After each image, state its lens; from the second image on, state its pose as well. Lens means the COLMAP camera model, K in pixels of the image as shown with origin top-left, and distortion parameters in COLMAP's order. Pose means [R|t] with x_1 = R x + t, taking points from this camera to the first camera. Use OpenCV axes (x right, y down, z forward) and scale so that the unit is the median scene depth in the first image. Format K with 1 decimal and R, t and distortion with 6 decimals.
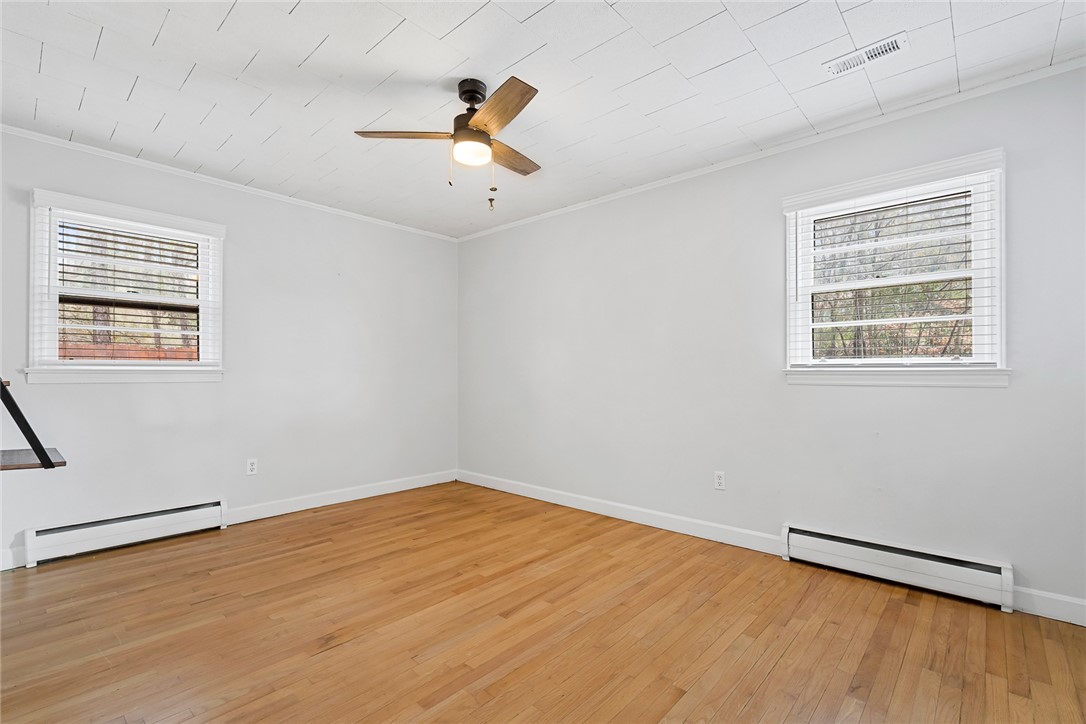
lens RADIAL K [[500.3, 0, 539.0], [0, 500.3, 369.2], [0, 0, 1]] dist [0.000343, 0.000078]
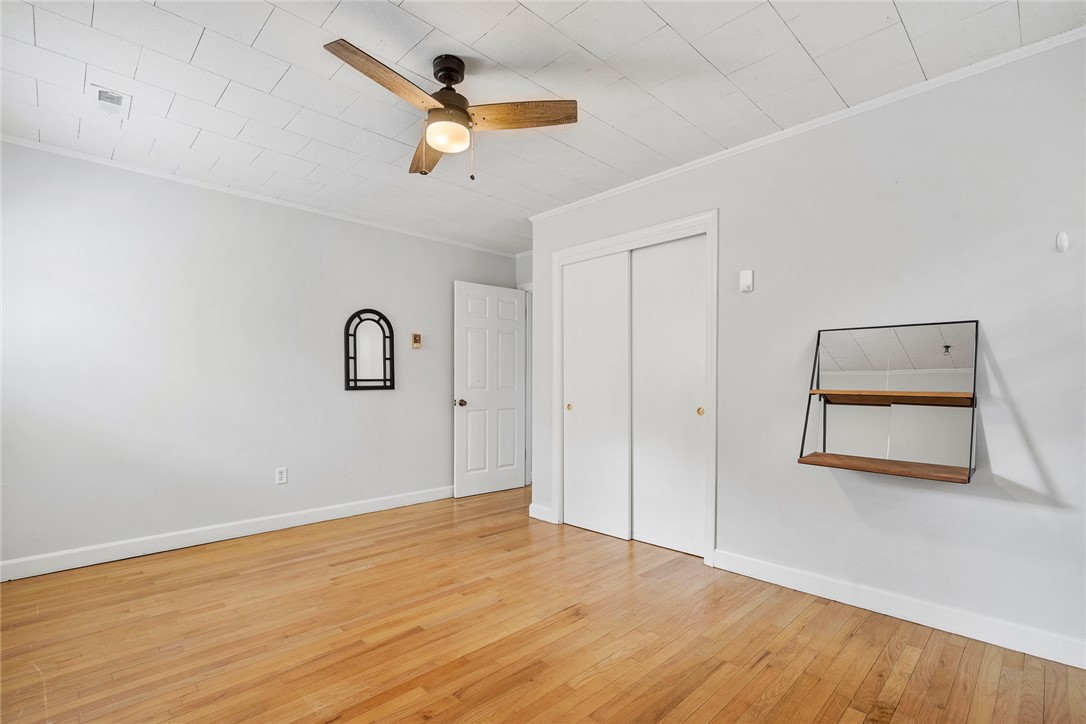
lens RADIAL K [[499.6, 0, 542.6], [0, 499.6, 359.1], [0, 0, 1]] dist [-0.000170, 0.000021]
pose [[-0.998888, 0.001307, 0.047130, -0.349892], [-0.000889, 0.998916, -0.046545, 0.003682], [-0.047140, -0.046535, -0.997804, 1.937068]]
